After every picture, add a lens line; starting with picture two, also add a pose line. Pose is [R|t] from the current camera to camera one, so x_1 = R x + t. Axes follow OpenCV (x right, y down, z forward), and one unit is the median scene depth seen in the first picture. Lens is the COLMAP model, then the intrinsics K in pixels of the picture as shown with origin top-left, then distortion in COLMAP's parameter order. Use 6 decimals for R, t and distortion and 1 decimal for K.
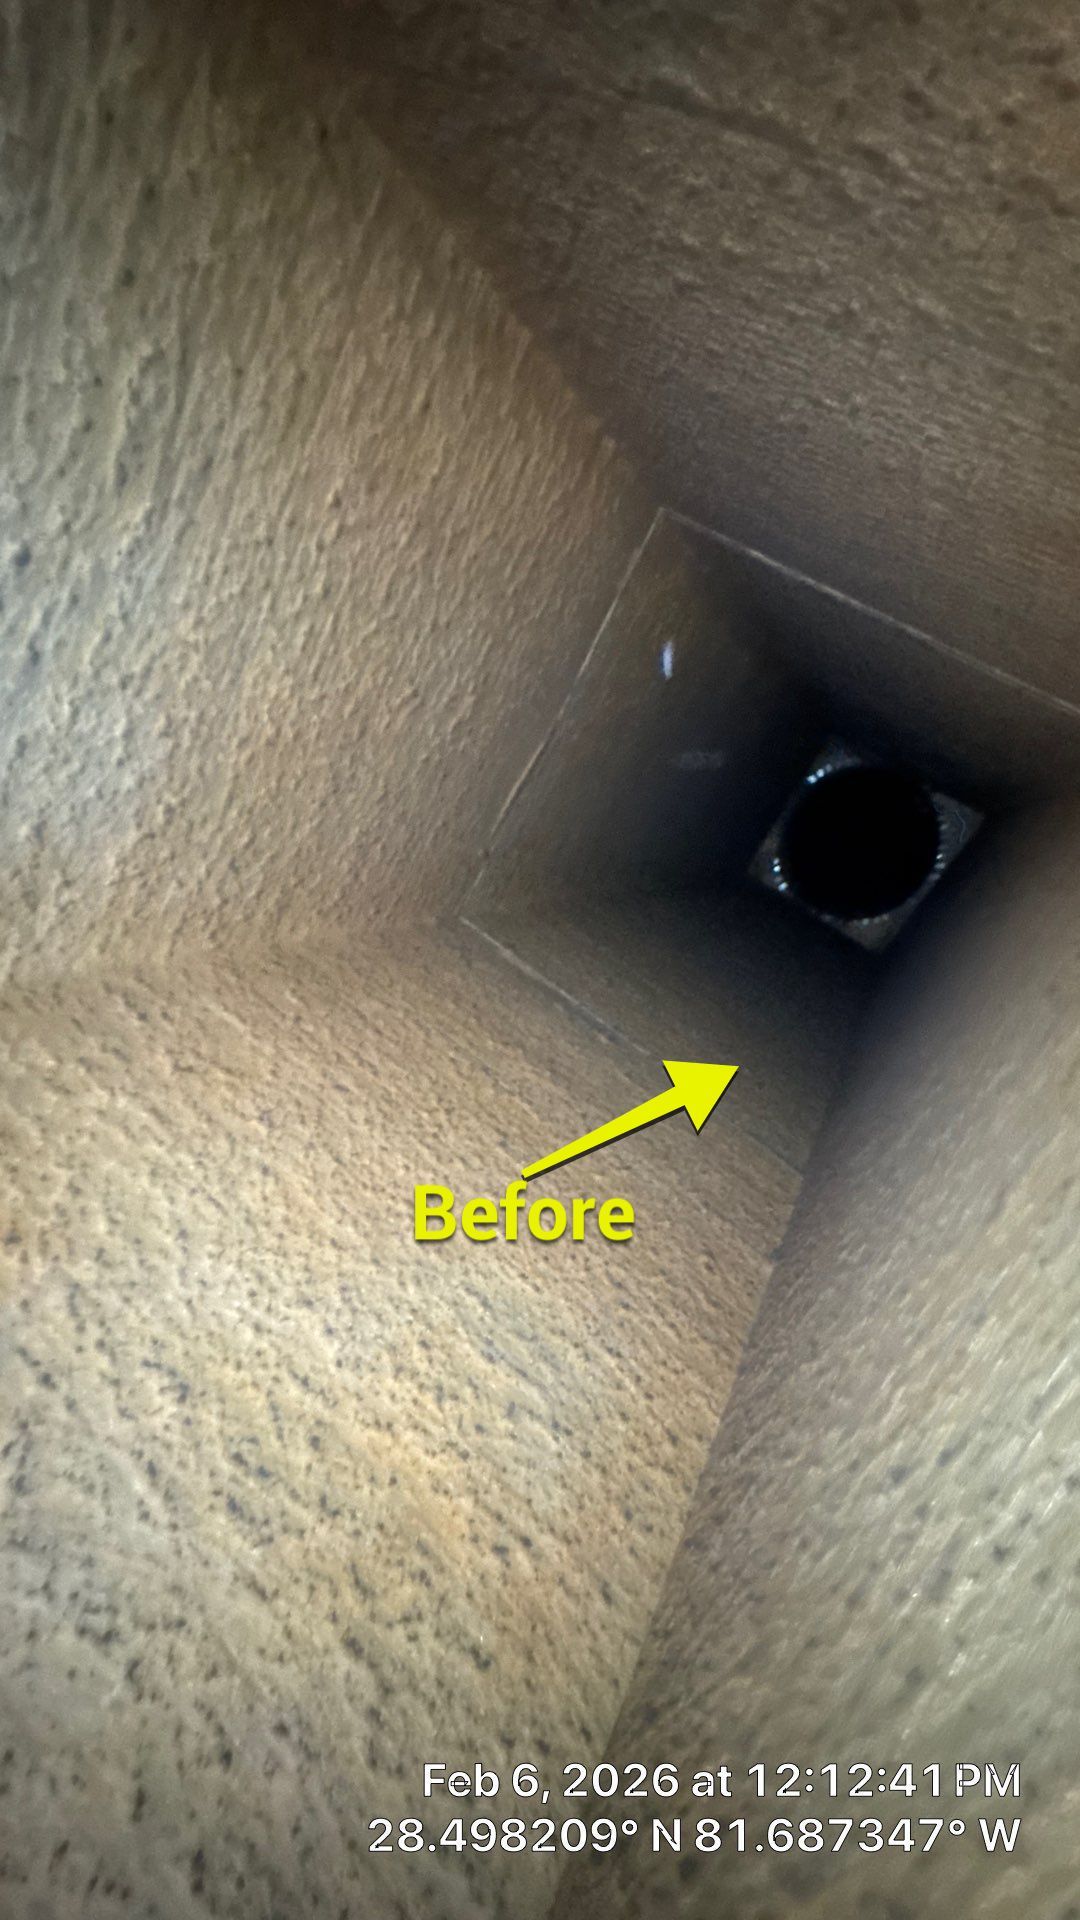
lens RADIAL K [[766.6, 0, 548.3], [0, 766.6, 968.4], [0, 0, 1]] dist [-0.003162, 0.000552]
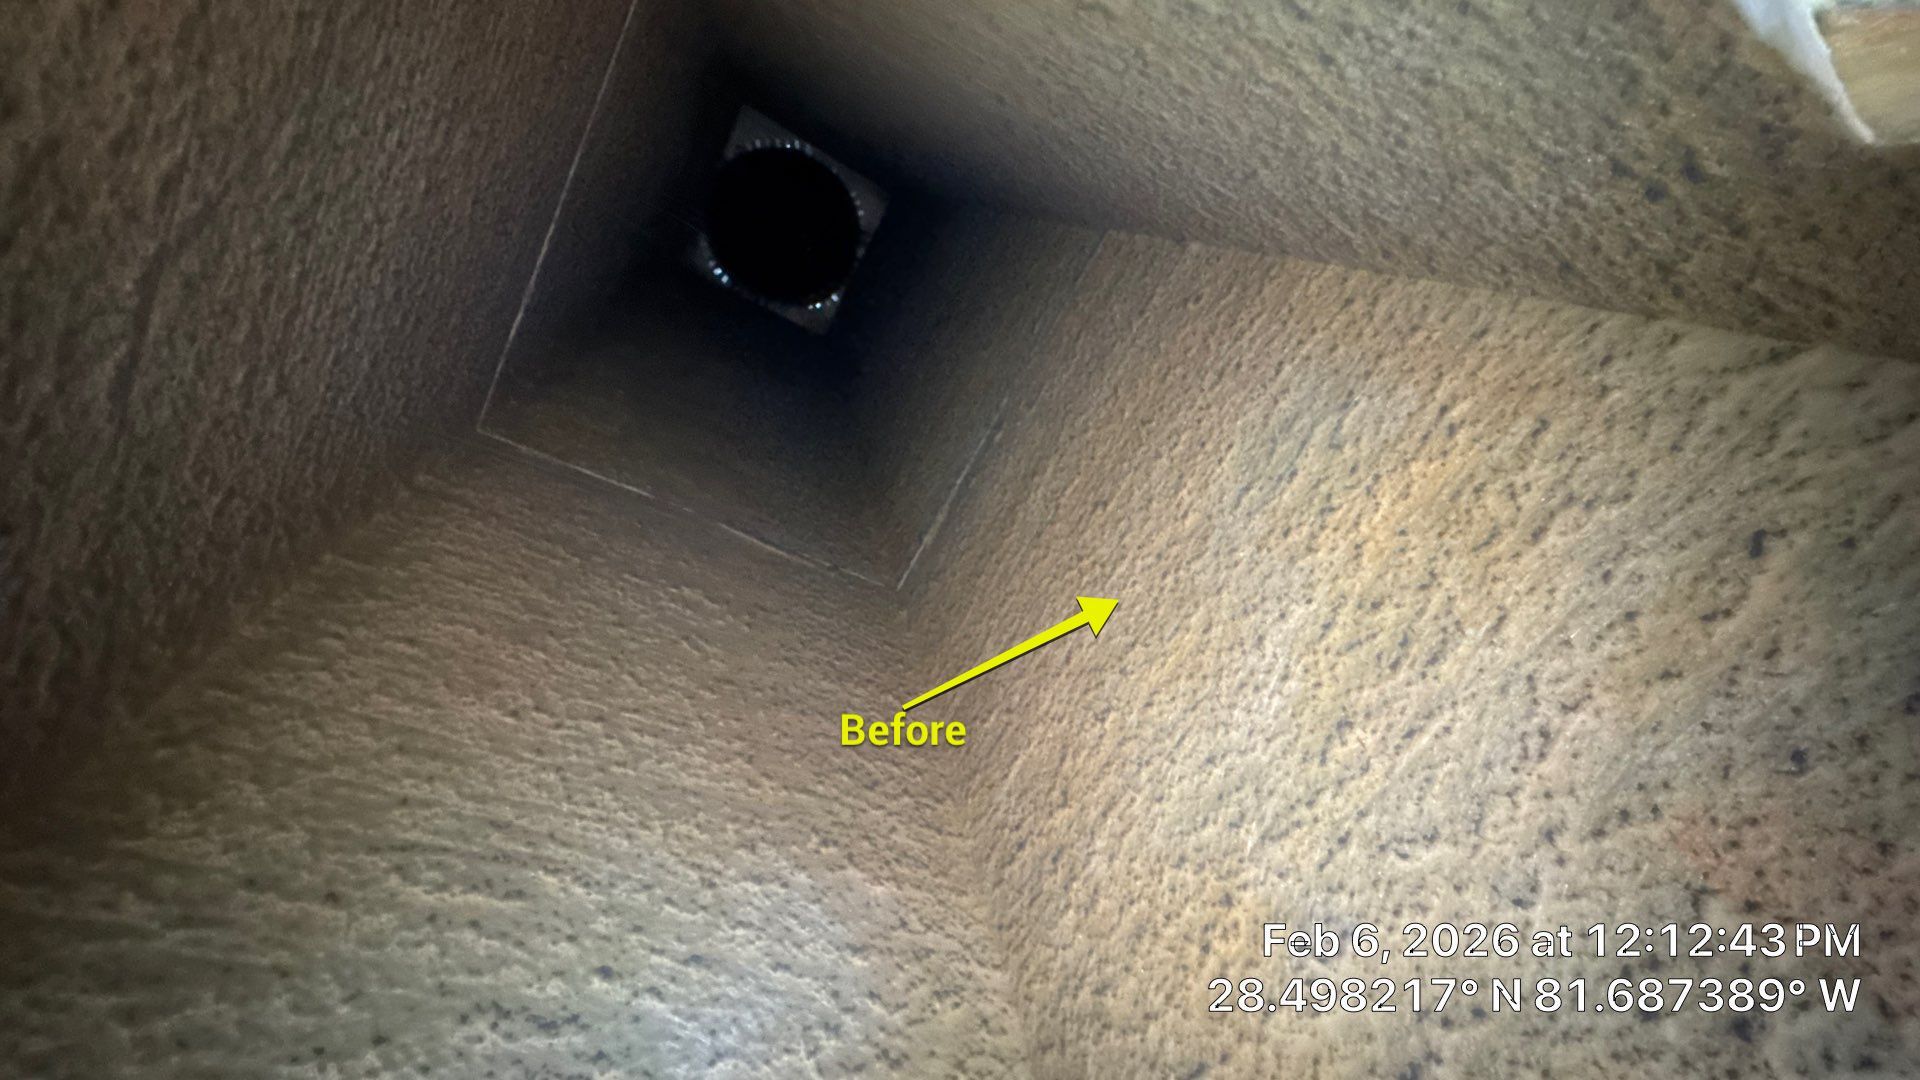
lens RADIAL K [[766.6, 0, 967.6], [0, 766.6, 531.9], [0, 0, 1]] dist [-0.003162, 0.000552]
pose [[-0.108968, -0.994045, 0.000094, -0.114405], [0.993489, -0.108904, 0.033444, 0.001322], [-0.033235, 0.003737, 0.999441, -0.083535]]
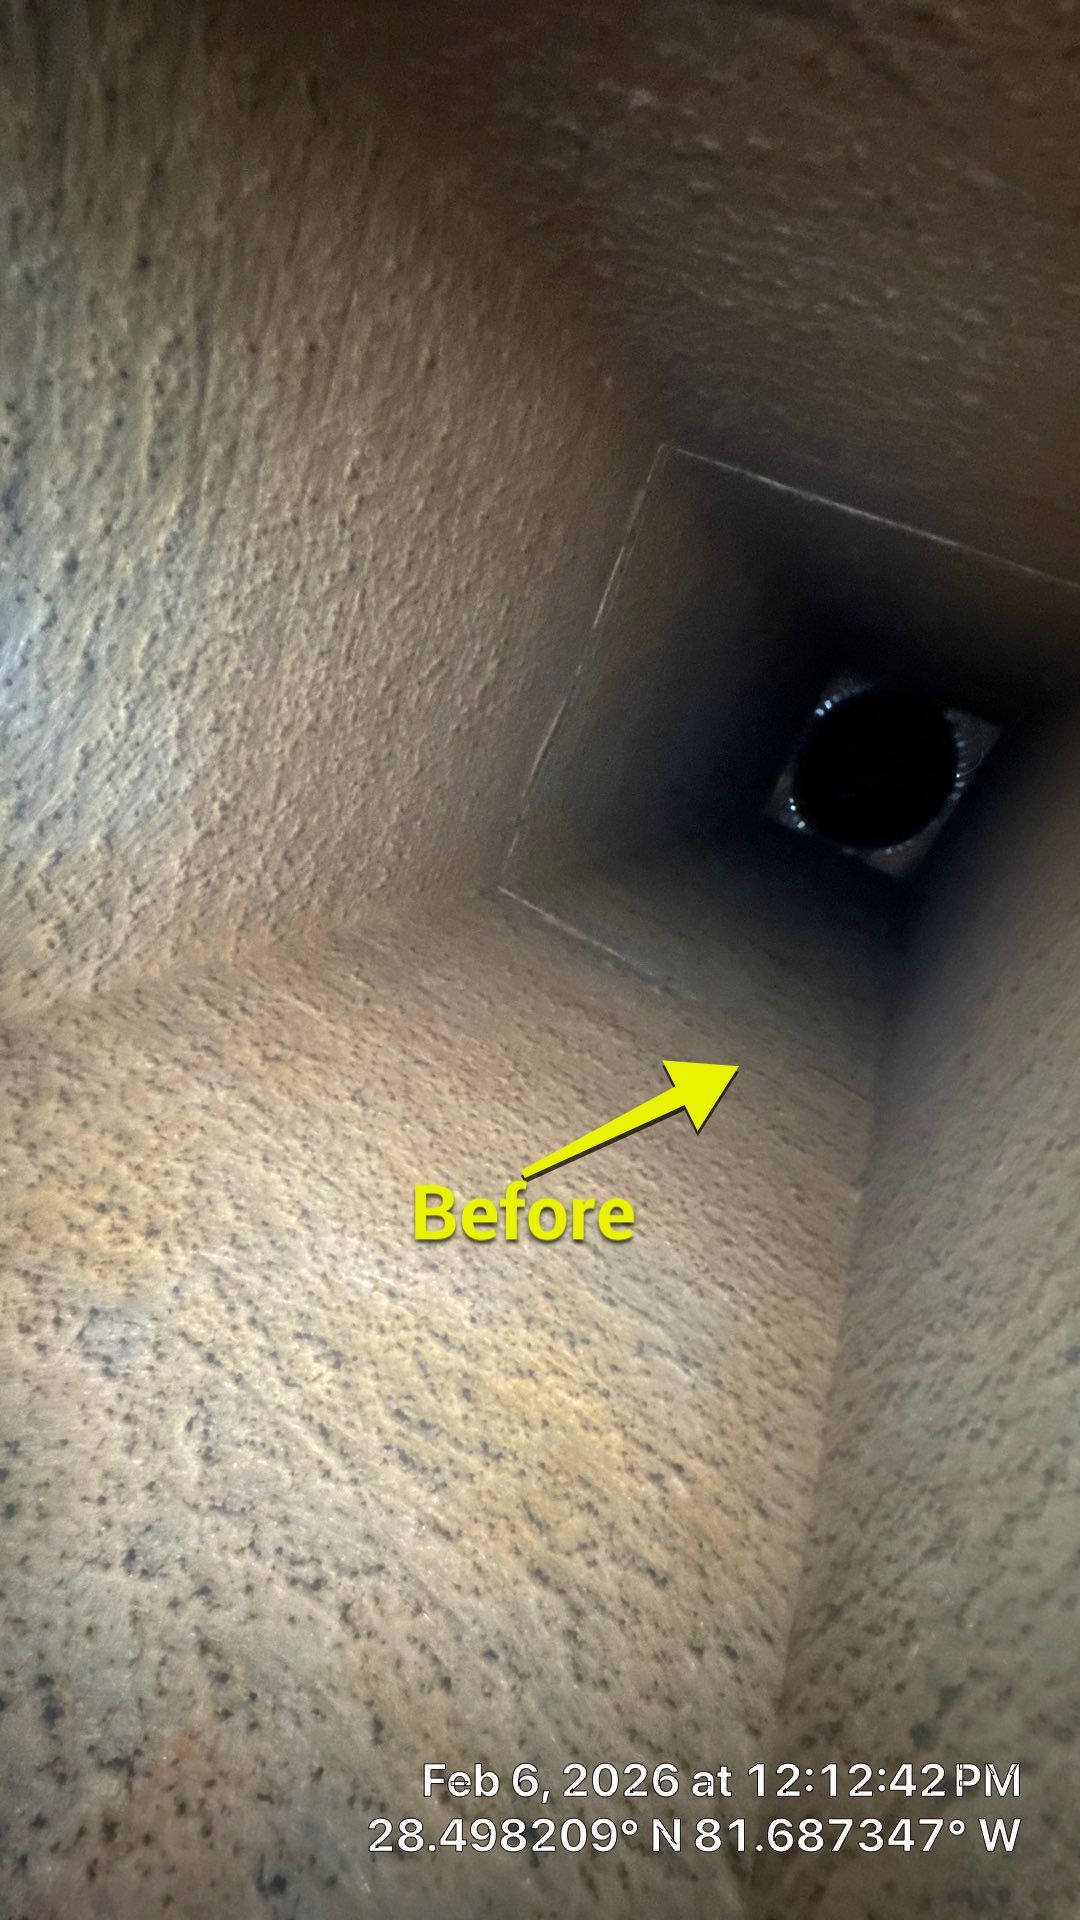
lens RADIAL K [[766.6, 0, 548.2], [0, 766.6, 966.9], [0, 0, 1]] dist [-0.003162, 0.000552]
pose [[0.993440, -0.111897, -0.023562, -0.090821], [0.112704, 0.992966, 0.036277, 0.018060], [0.019337, -0.038695, 0.999064, -0.008267]]
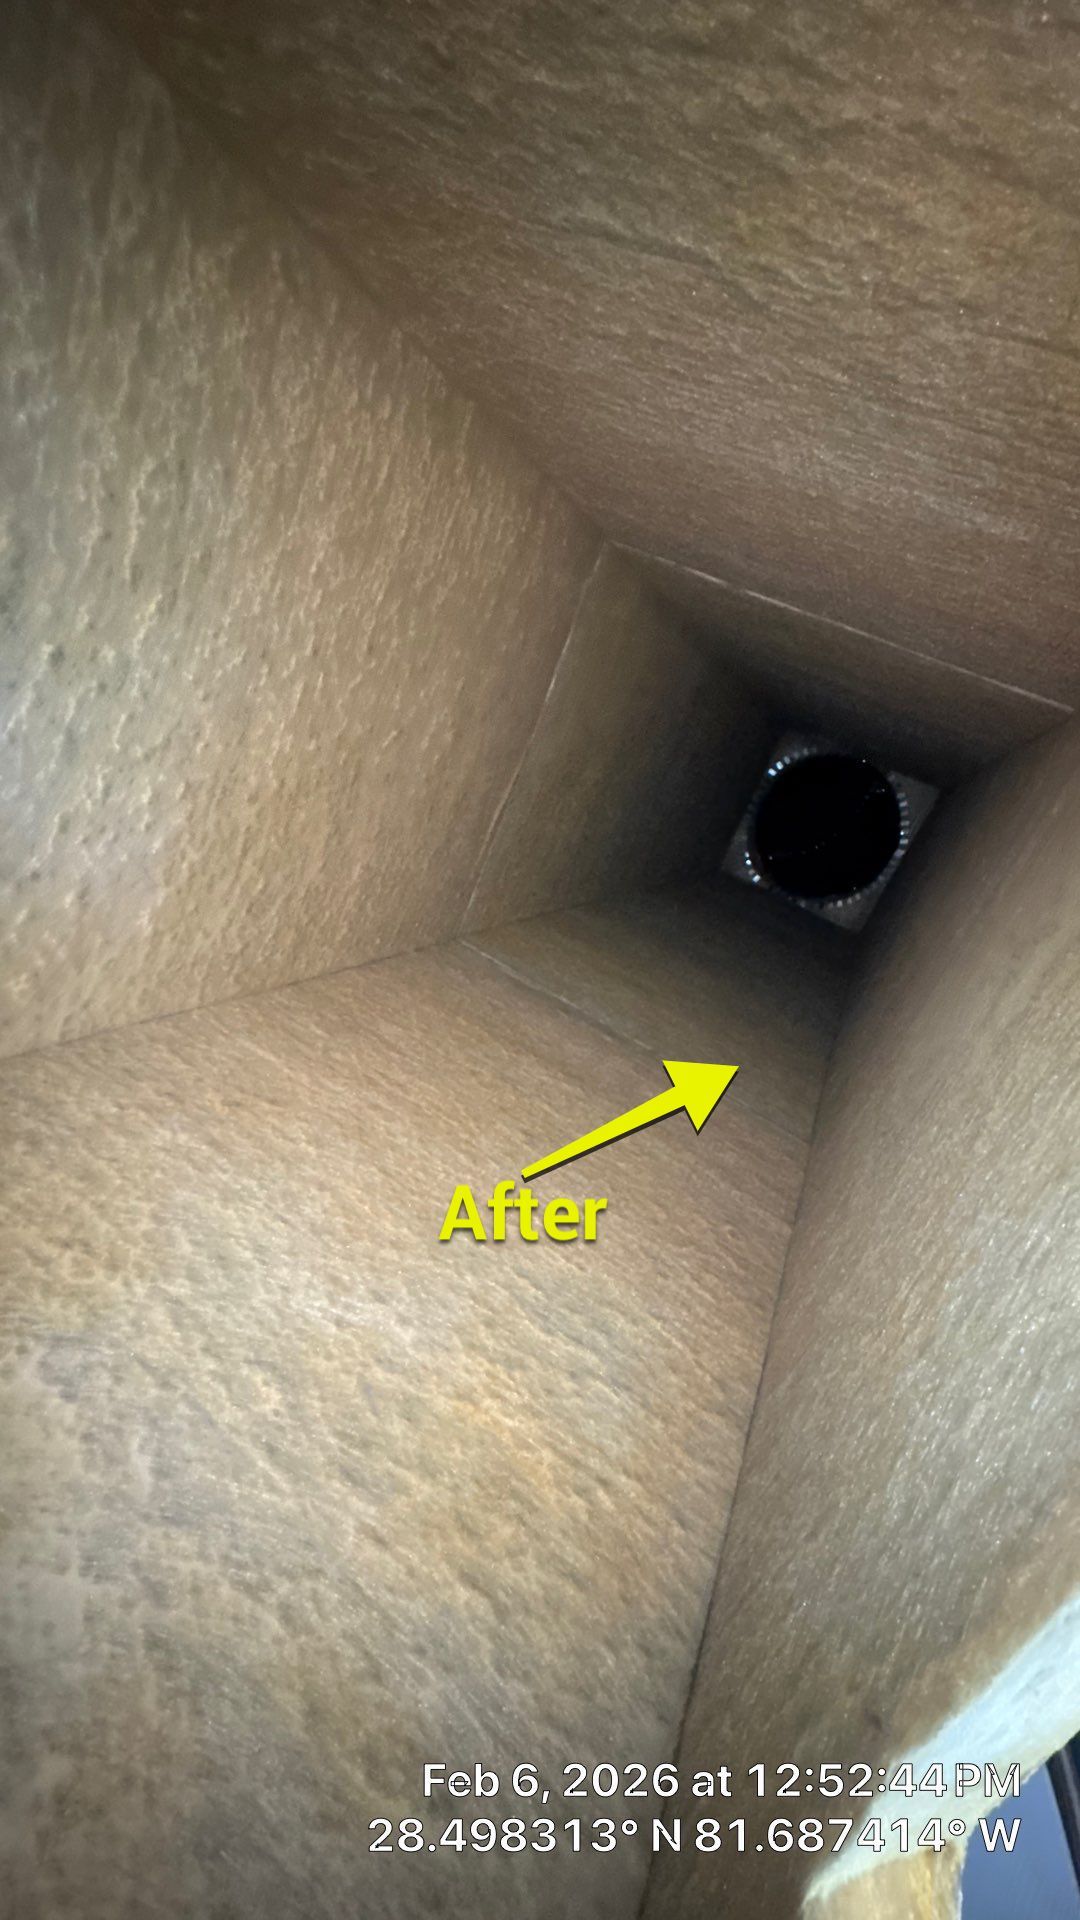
lens RADIAL K [[766.6, 0, 549.4], [0, 766.6, 968.6], [0, 0, 1]] dist [-0.003162, 0.000552]
pose [[0.993420, -0.112214, 0.022919, -0.044707], [0.112682, 0.993425, -0.020262, 0.018885], [-0.020495, 0.022711, 0.999532, -0.111597]]
